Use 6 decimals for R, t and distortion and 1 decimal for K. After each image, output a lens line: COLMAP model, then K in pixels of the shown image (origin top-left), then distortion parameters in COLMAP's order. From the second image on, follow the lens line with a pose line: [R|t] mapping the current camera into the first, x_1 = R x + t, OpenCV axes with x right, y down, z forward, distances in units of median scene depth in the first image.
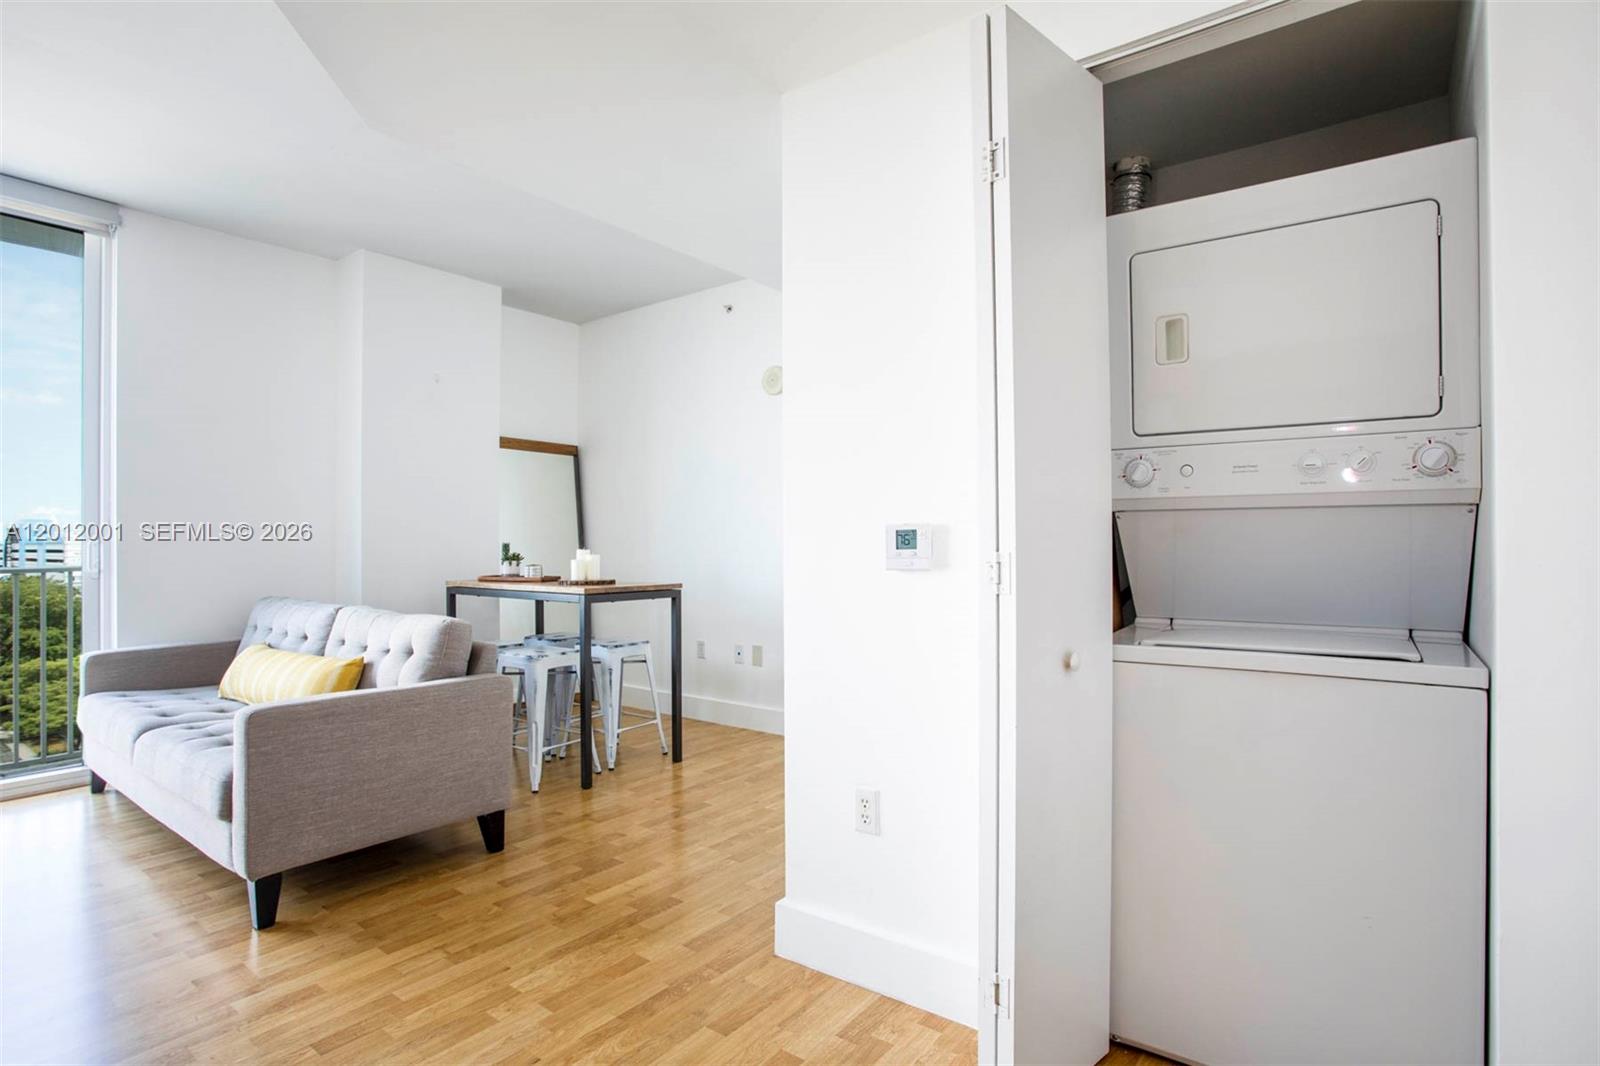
lens RADIAL K [[793.7, 0, 792.9], [0, 793.7, 539.5], [0, 0, 1]] dist [-0.023572, 0.000938]
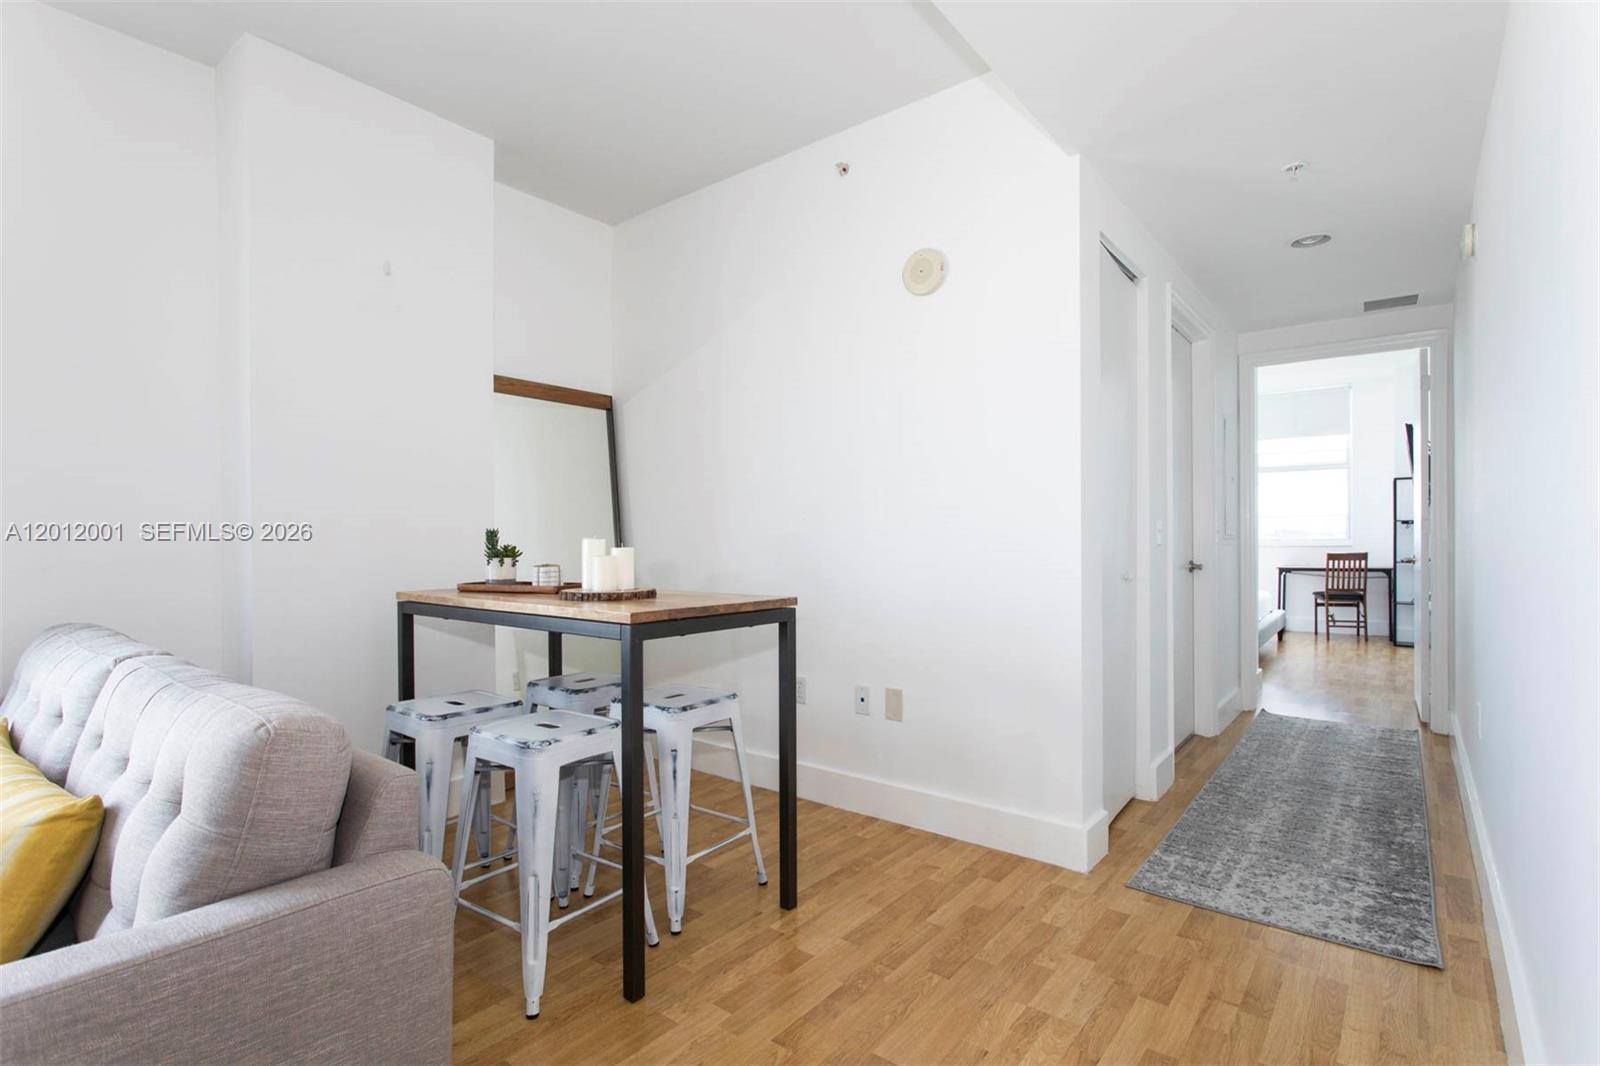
lens RADIAL K [[760.7, 0, 805.0], [0, 760.7, 541.6], [0, 0, 1]] dist [0.015270, -0.000141]
pose [[0.999901, -0.002693, -0.013787, -0.127284], [0.002794, 0.999970, 0.007285, 0.011253], [0.013766, -0.007323, 0.999878, 0.452574]]
